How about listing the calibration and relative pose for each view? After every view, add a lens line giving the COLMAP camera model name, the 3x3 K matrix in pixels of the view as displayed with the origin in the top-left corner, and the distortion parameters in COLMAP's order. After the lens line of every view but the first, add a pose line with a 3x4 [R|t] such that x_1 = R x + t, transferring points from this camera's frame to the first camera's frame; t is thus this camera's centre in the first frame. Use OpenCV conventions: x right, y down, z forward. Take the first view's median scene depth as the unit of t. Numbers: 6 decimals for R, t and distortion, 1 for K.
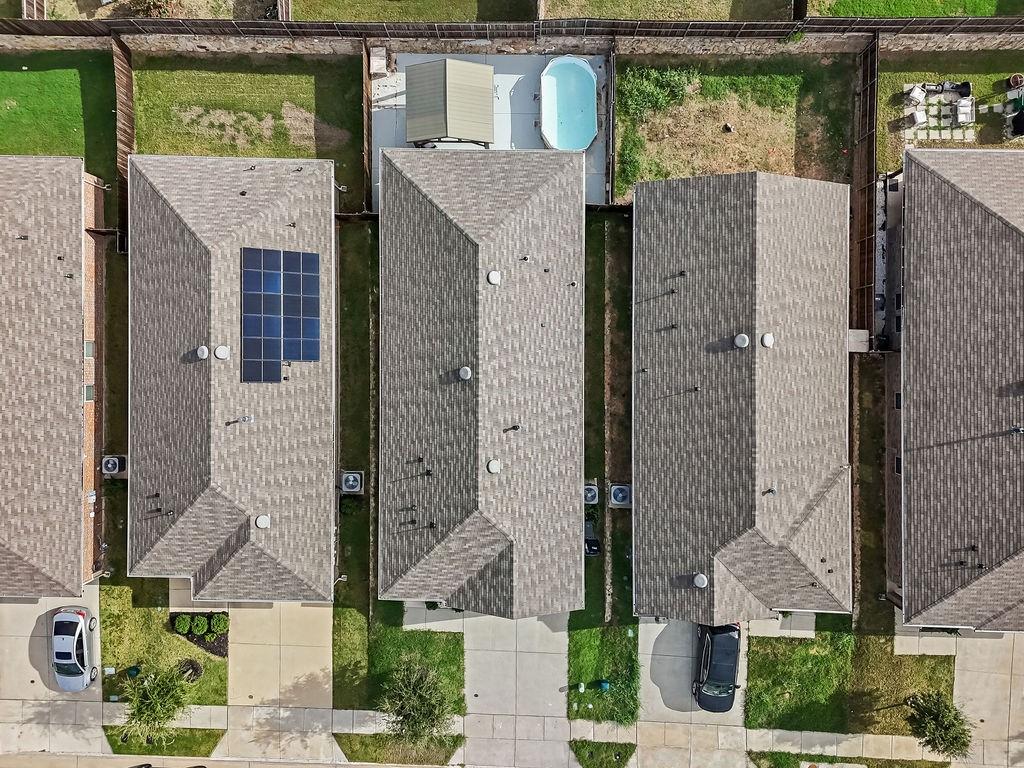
lens RADIAL K [[776.0, 0, 512.0], [0, 776.0, 384.0], [0, 0, 1]] dist [0.085325, -0.070161]
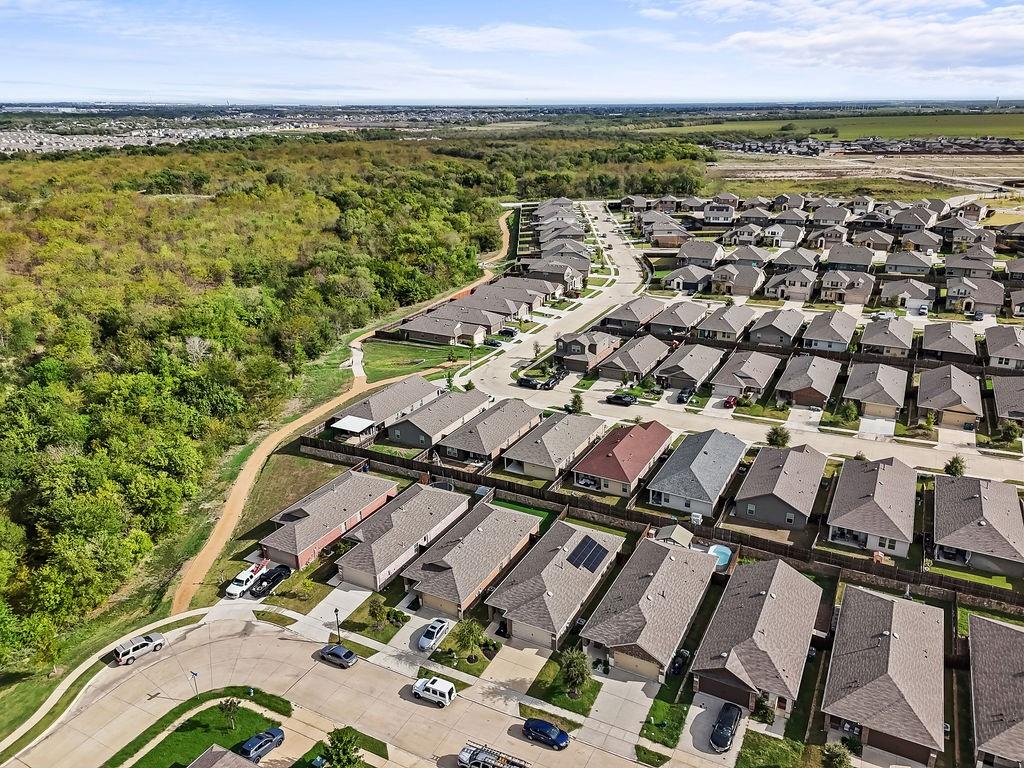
lens RADIAL K [[776.0, 0, 512.0], [0, 776.0, 384.0], [0, 0, 1]] dist [0.085325, -0.070161]
pose [[0.887678, 0.168192, -0.428648, 0.467496], [-0.460360, 0.304308, -0.833946, 1.883018], [-0.009823, 0.937608, 0.347556, -0.423615]]
